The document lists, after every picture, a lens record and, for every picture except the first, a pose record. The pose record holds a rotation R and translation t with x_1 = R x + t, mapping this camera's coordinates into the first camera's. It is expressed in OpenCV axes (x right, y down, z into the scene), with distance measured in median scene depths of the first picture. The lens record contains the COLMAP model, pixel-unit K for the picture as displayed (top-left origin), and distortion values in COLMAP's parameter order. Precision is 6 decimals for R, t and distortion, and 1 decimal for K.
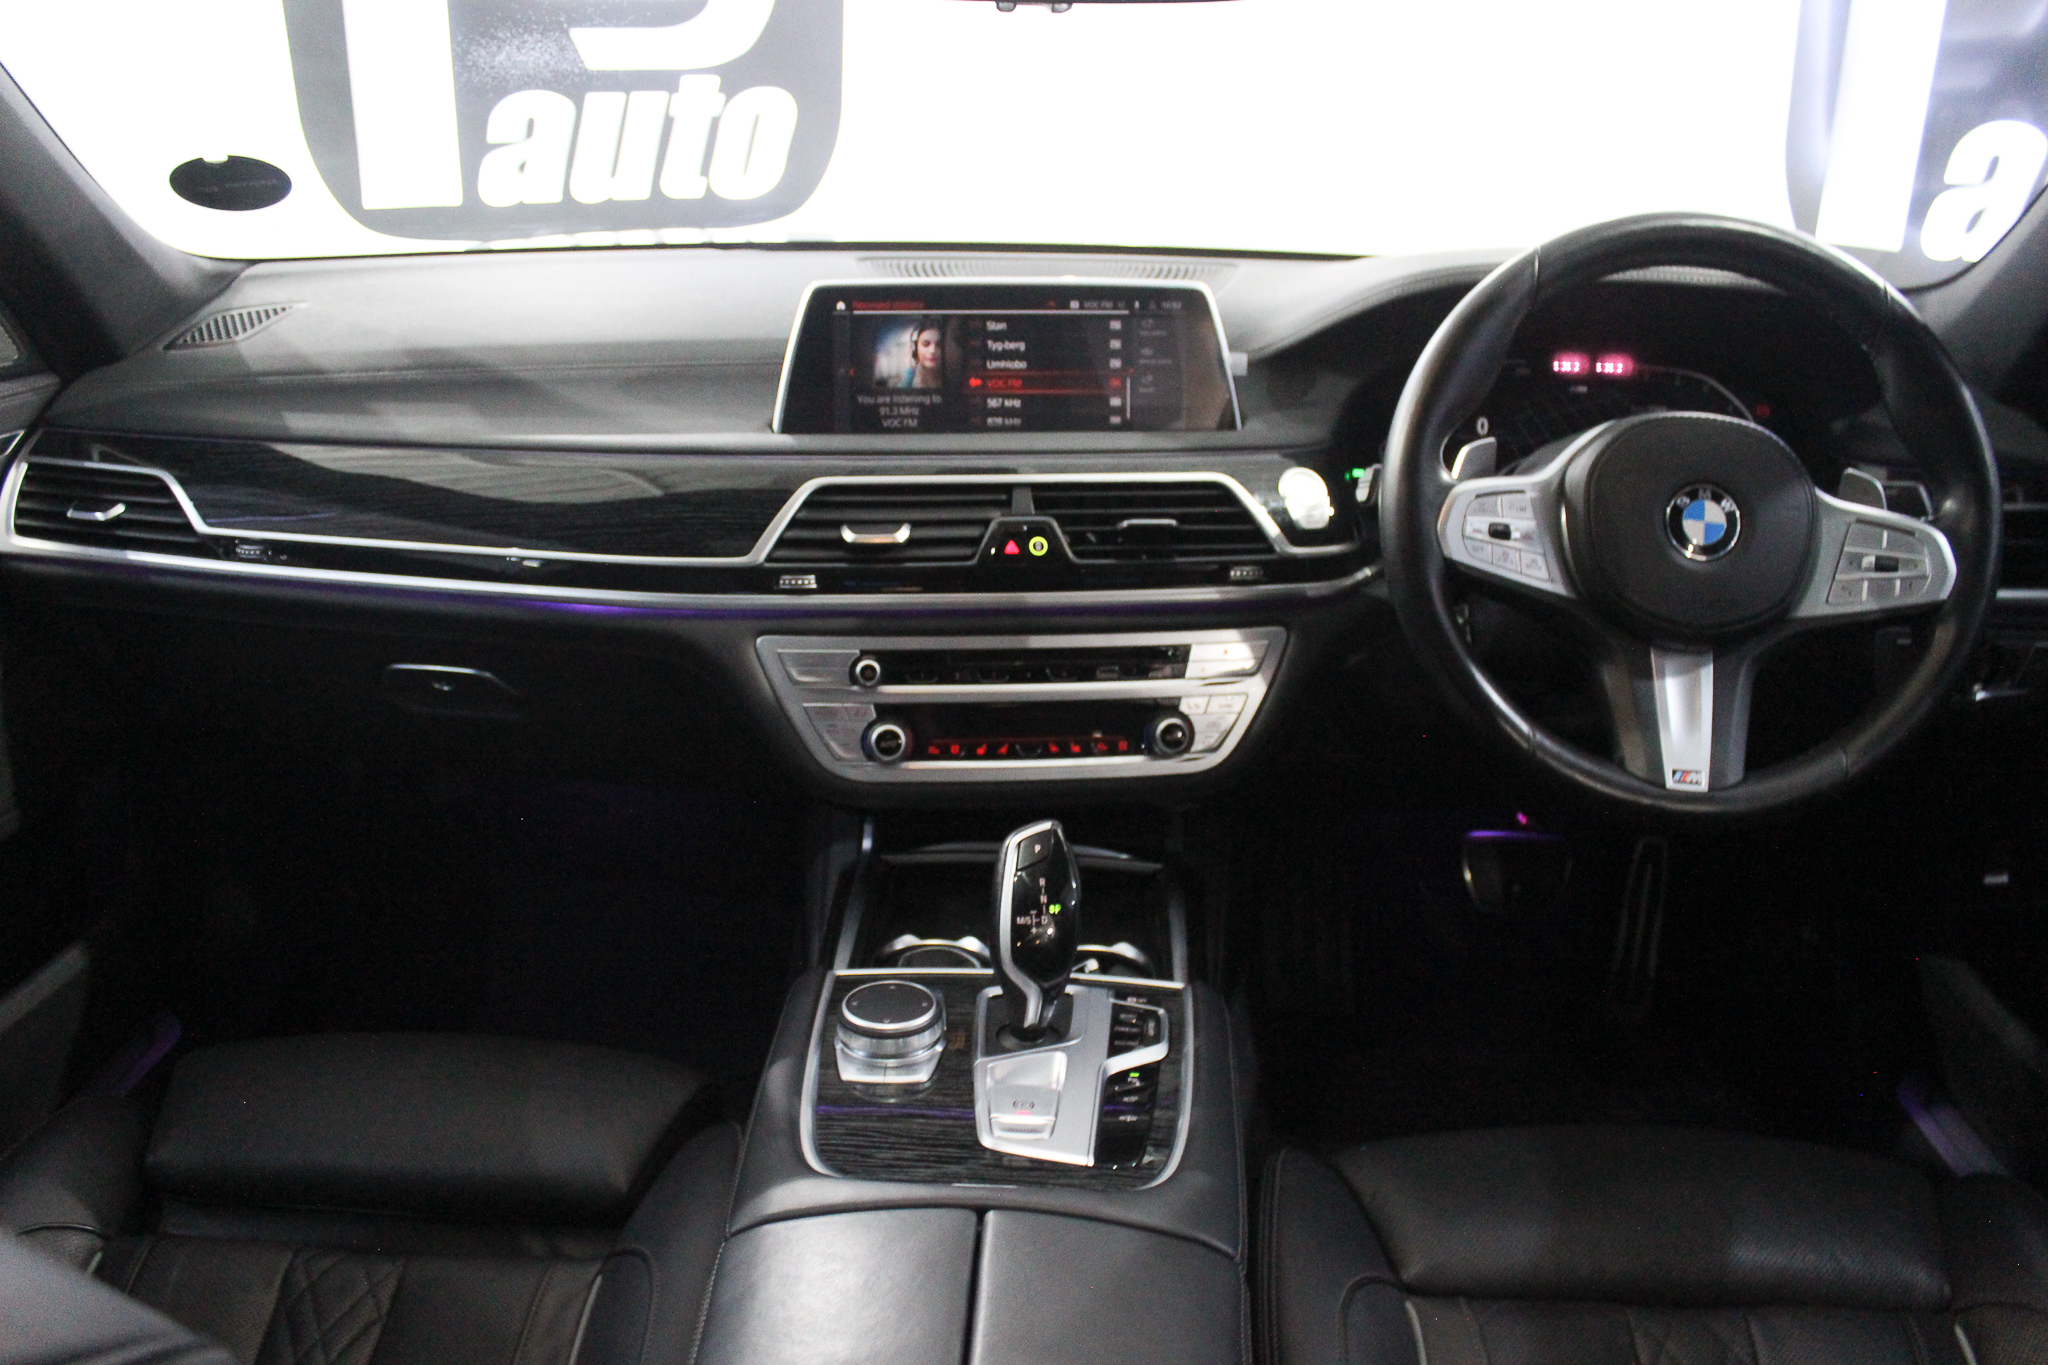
lens RADIAL K [[1712.2, 0, 1024.0], [0, 1712.2, 682.5], [0, 0, 1]] dist [-0.126953, 0.012217]
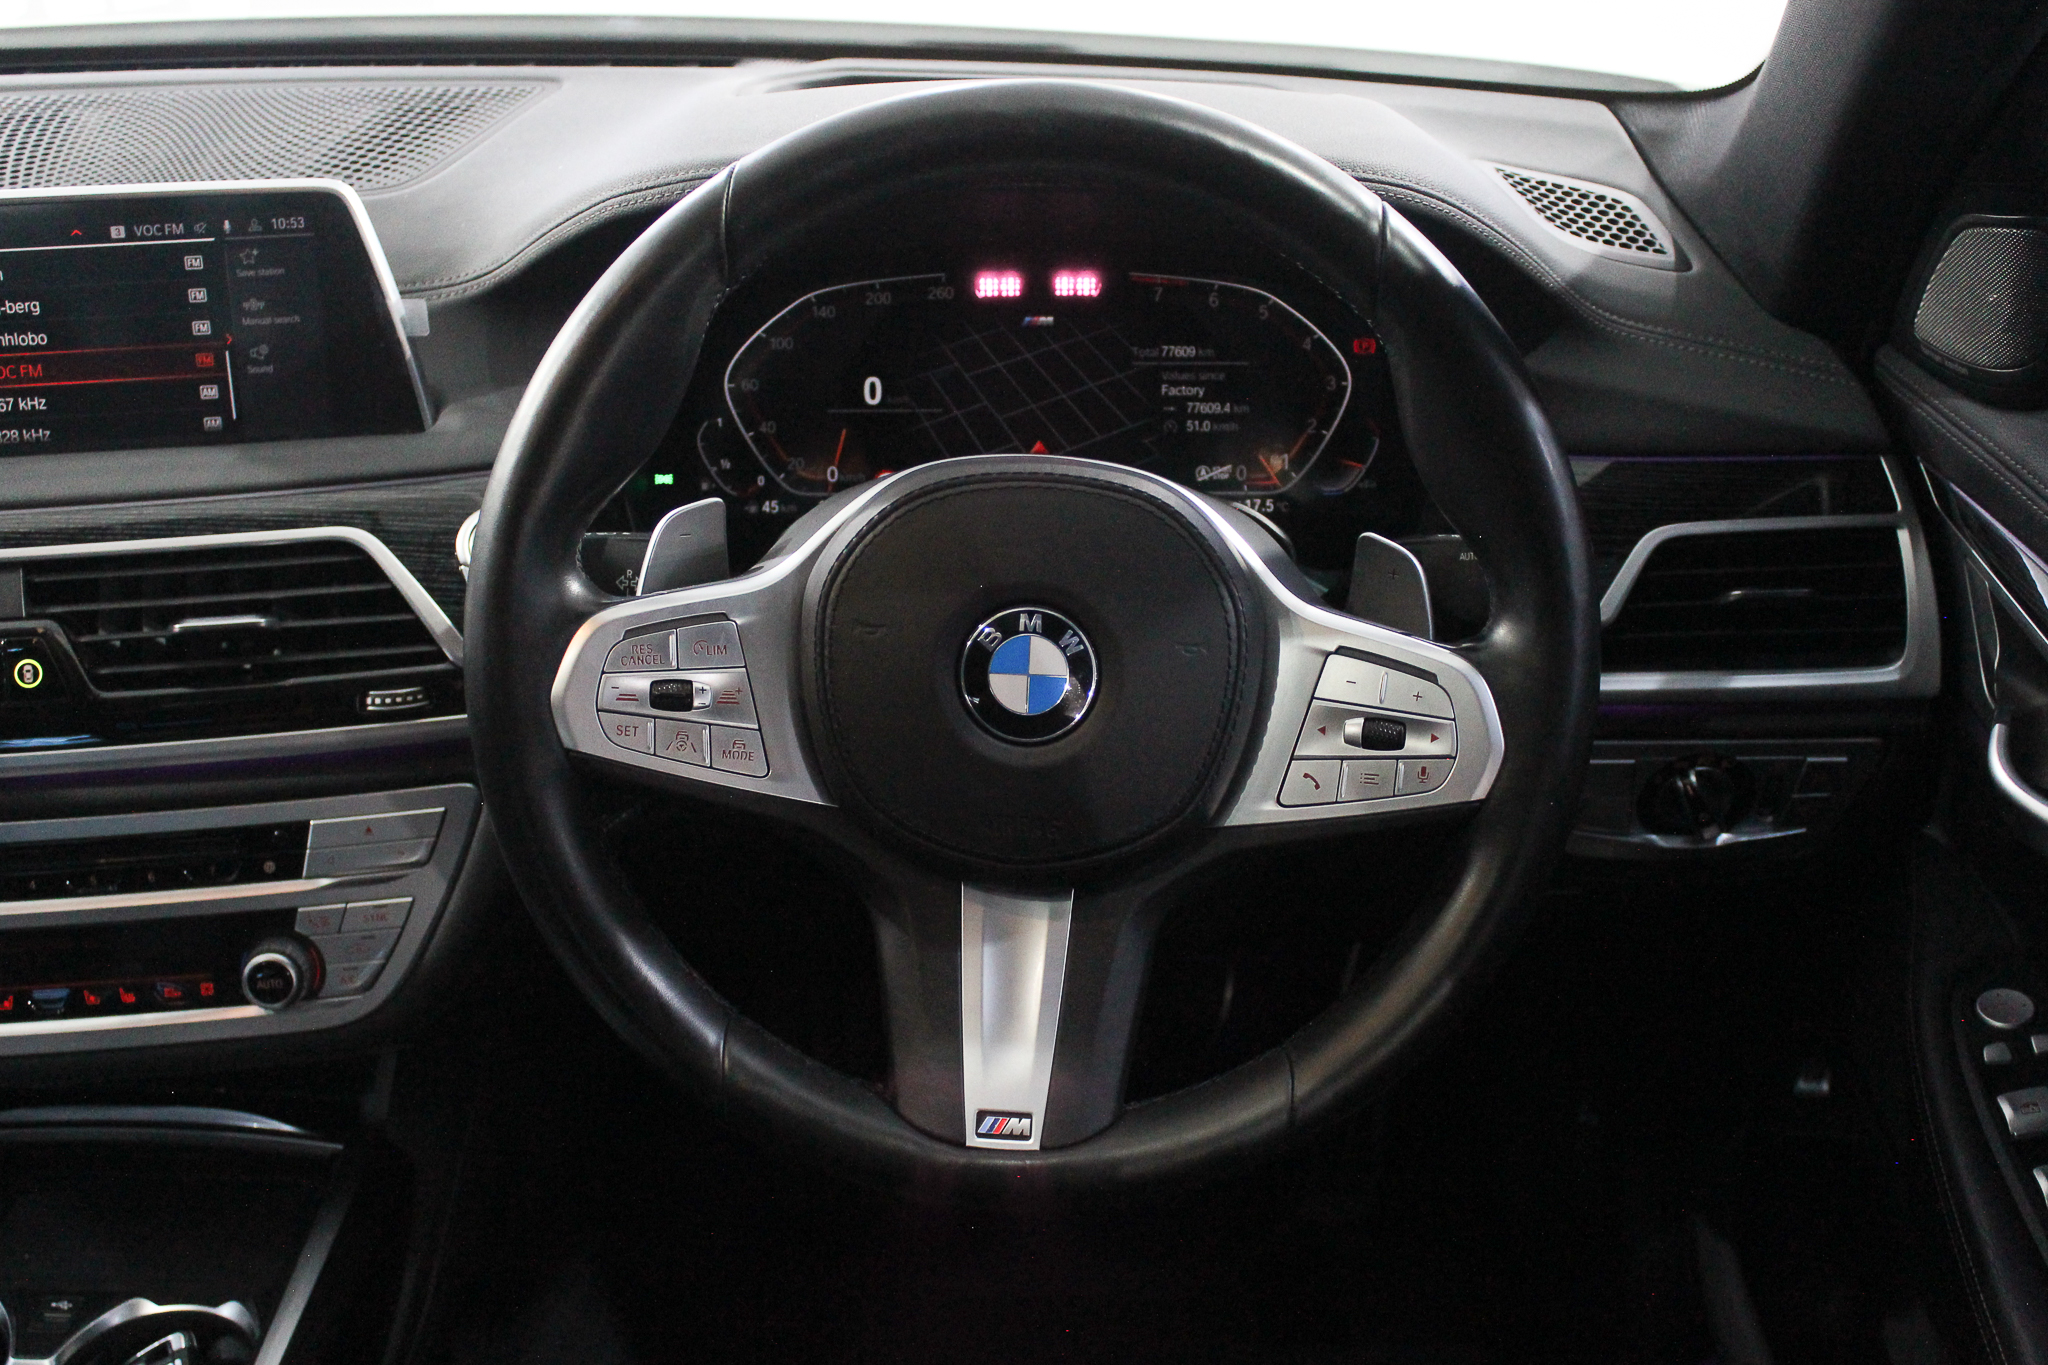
lens RADIAL K [[2379.1, 0, 1024.0], [0, 2379.1, 682.5], [0, 0, 1]] dist [-0.104657, 0.060706]
pose [[0.999559, -0.029044, 0.006213, 0.336785], [0.028108, 0.992611, 0.118042, -0.157014], [-0.009595, -0.117815, 0.992989, 0.183795]]
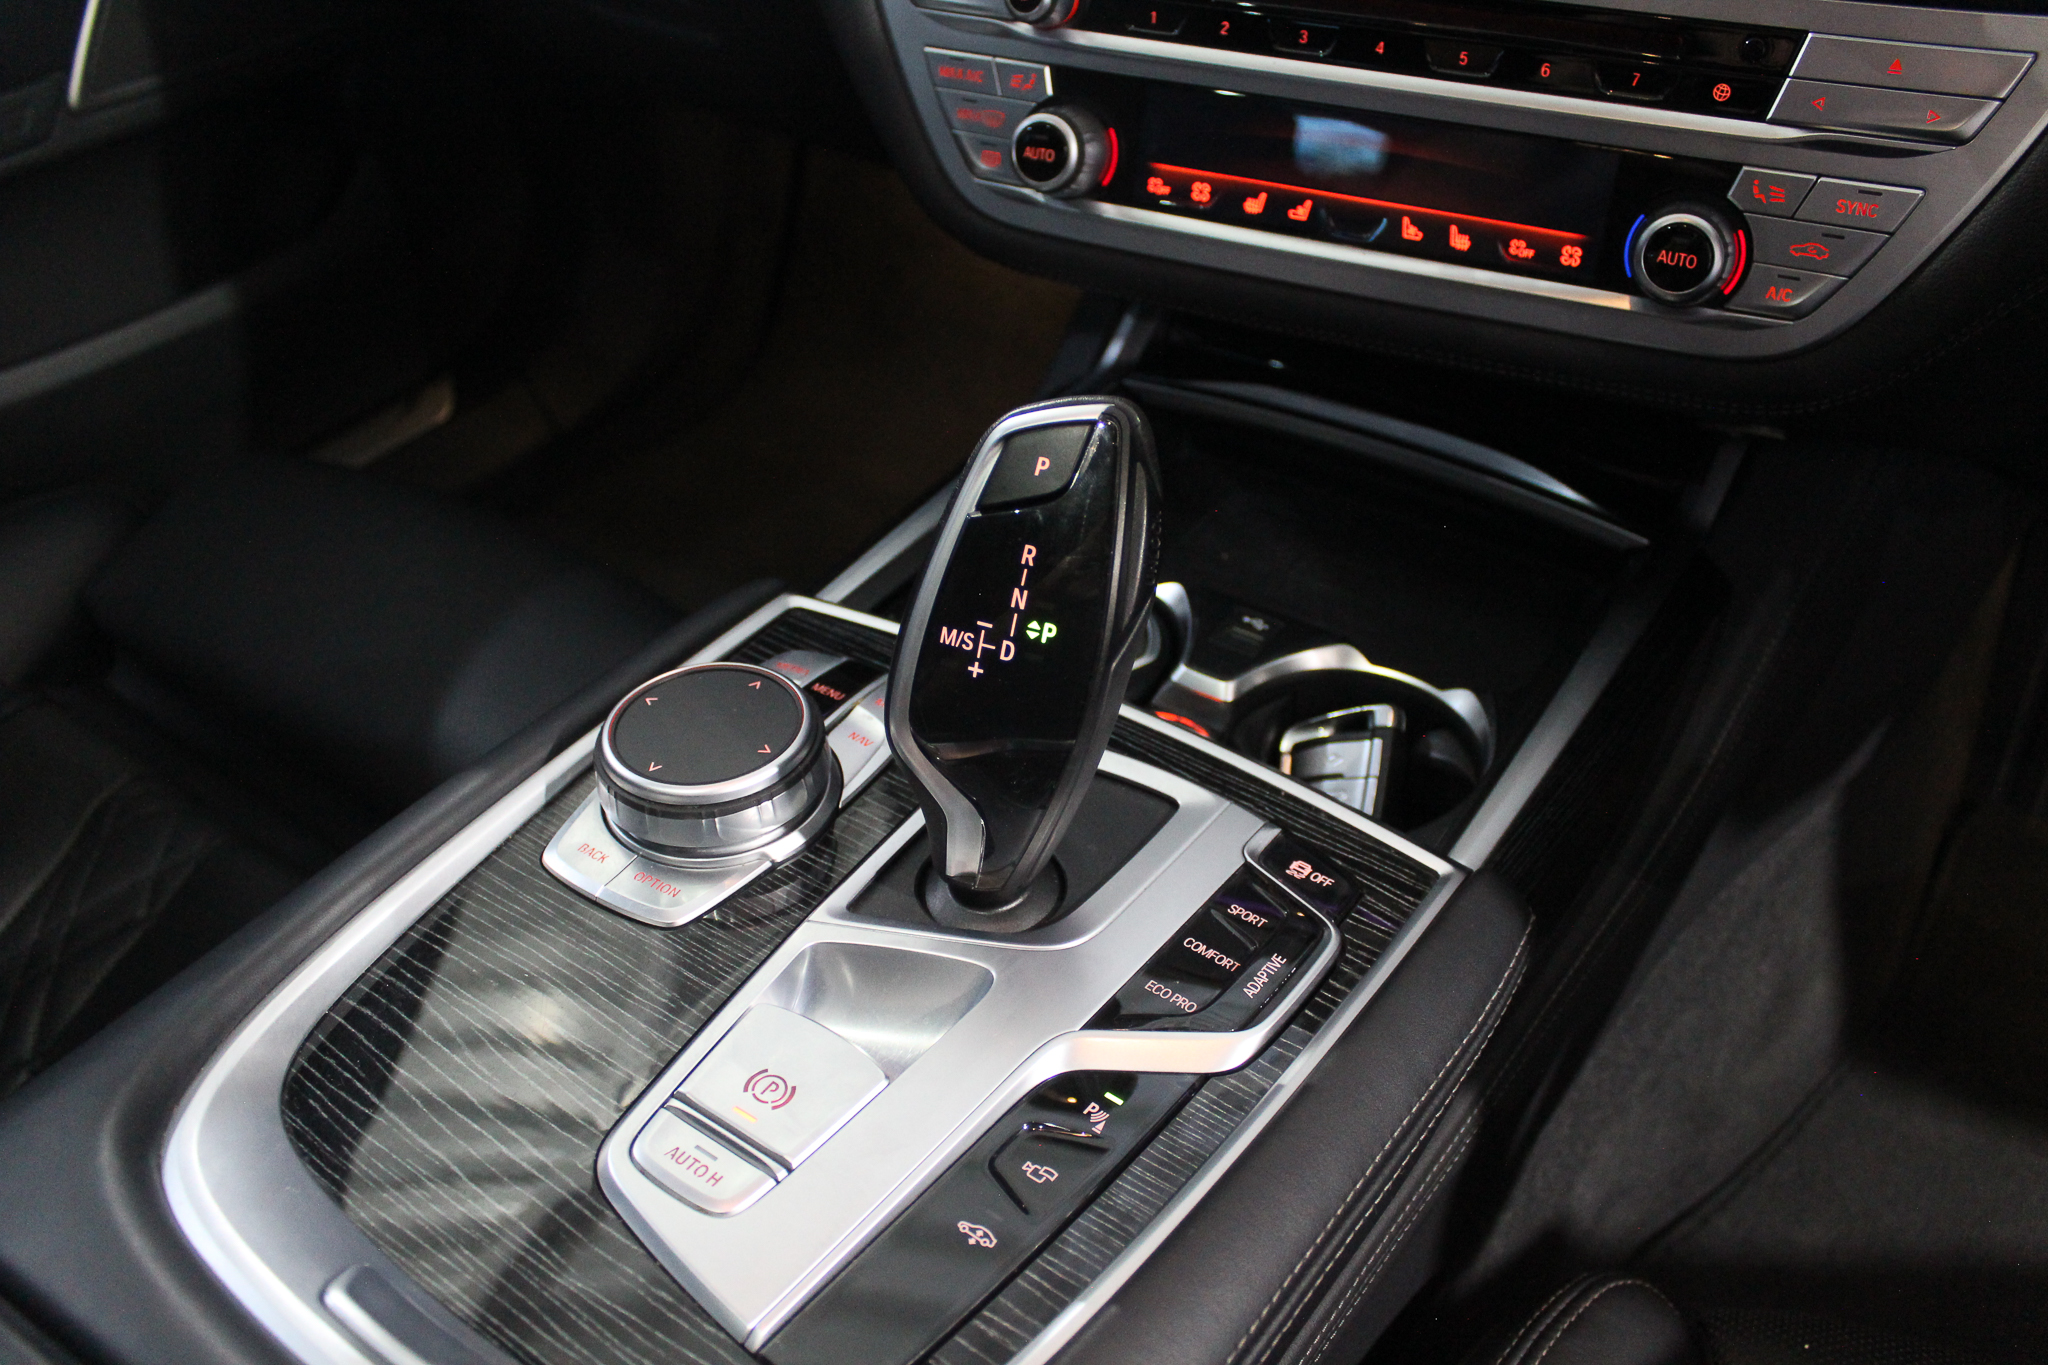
lens RADIAL K [[1712.2, 0, 1024.0], [0, 1712.2, 682.5], [0, 0, 1]] dist [-0.126953, 0.012217]
pose [[0.845367, 0.299863, -0.442082, 0.154336], [-0.140035, 0.923039, 0.358314, 0.004610], [0.515504, -0.241000, 0.822299, 0.555429]]
